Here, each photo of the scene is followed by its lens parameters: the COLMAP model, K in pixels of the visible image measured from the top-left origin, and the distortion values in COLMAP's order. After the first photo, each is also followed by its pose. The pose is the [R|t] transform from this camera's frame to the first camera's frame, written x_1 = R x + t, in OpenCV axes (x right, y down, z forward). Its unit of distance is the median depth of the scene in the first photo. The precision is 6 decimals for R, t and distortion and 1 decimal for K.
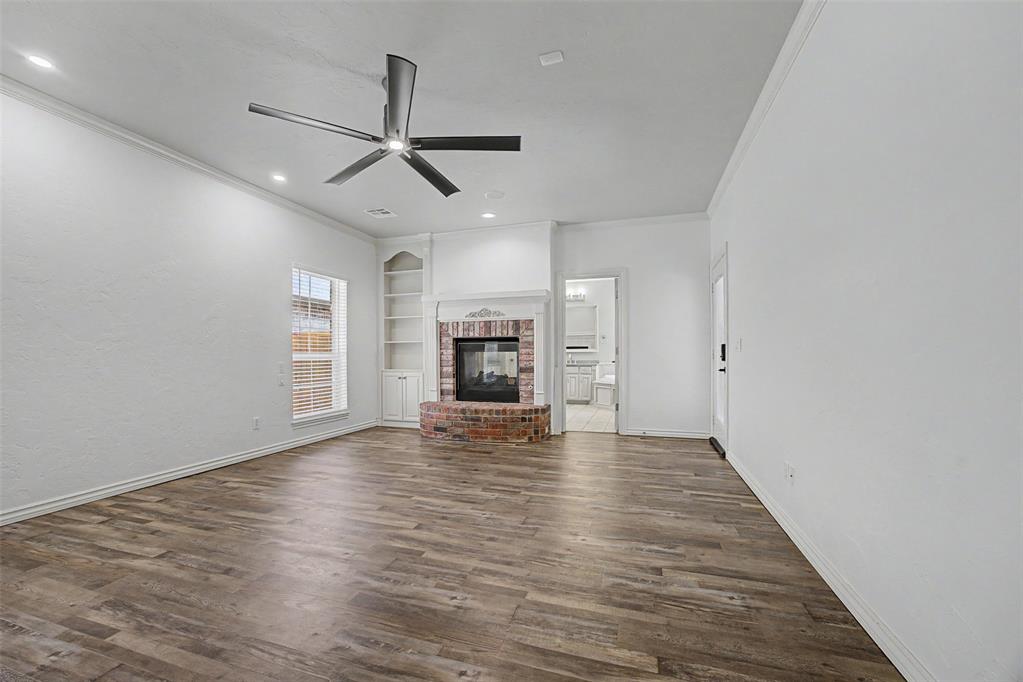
lens RADIAL K [[400.7, 0, 509.7], [0, 400.7, 348.0], [0, 0, 1]] dist [-0.017885, 0.006501]
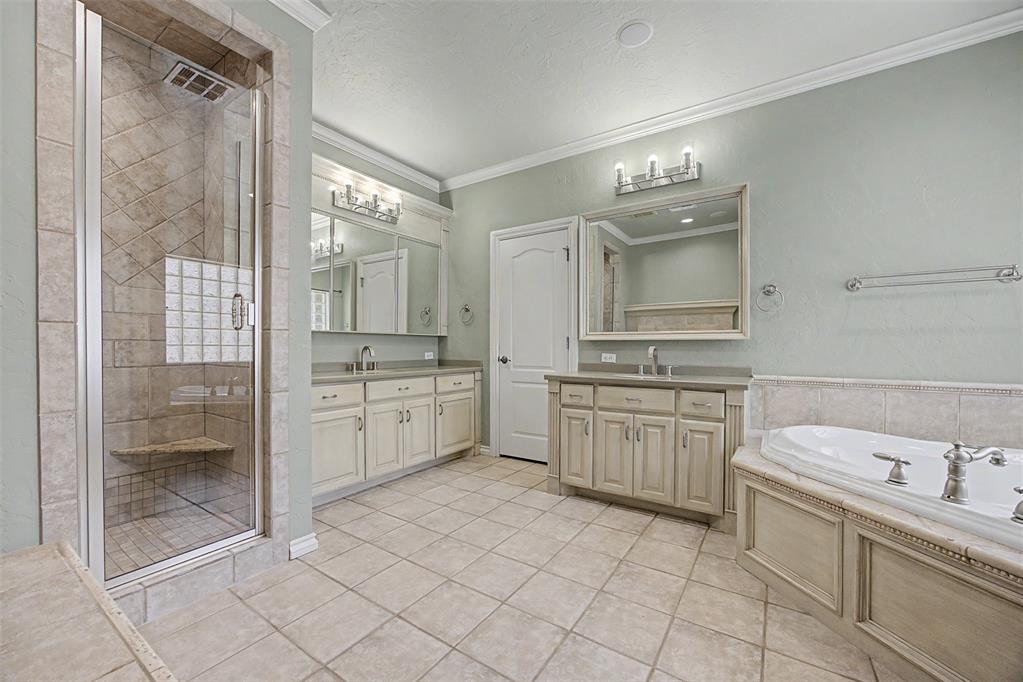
lens RADIAL K [[400.7, 0, 509.0], [0, 400.7, 347.9], [0, 0, 1]] dist [-0.017885, 0.006501]
pose [[0.960575, 0.006935, -0.277933, 0.217137], [-0.002147, 0.999844, 0.017525, 0.018447], [0.278011, -0.016238, 0.960441, 1.101210]]
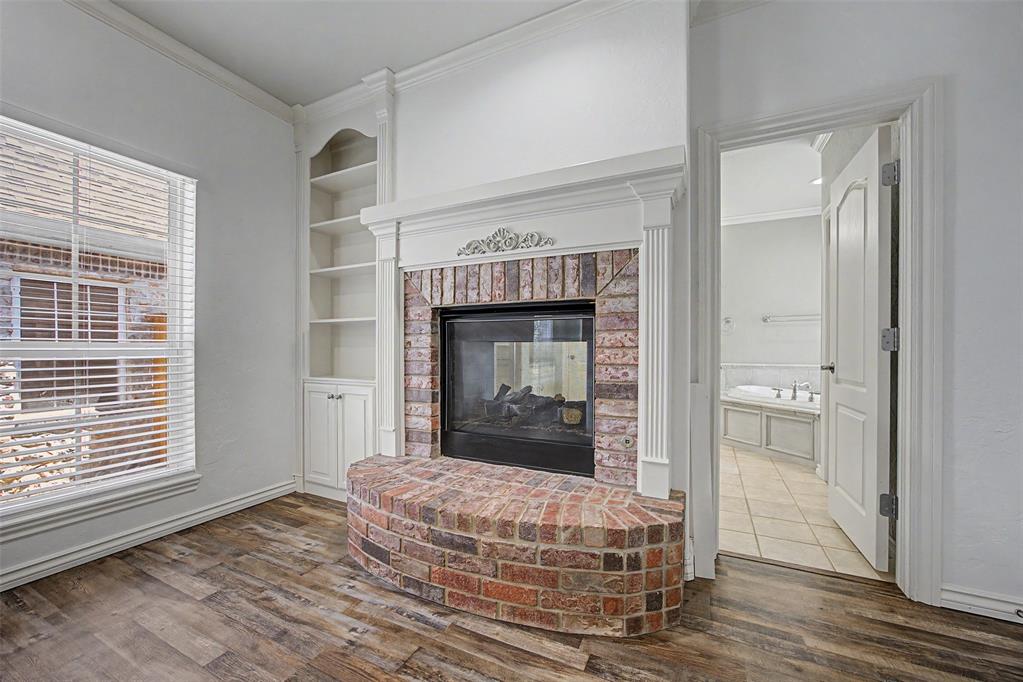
lens RADIAL K [[400.7, 0, 512.9], [0, 400.7, 351.4], [0, 0, 1]] dist [-0.017885, 0.006501]
pose [[0.989930, 0.007054, -0.141384, 0.001390], [-0.003915, 0.999740, 0.022472, 0.011199], [0.141506, -0.021692, 0.989700, 0.611185]]
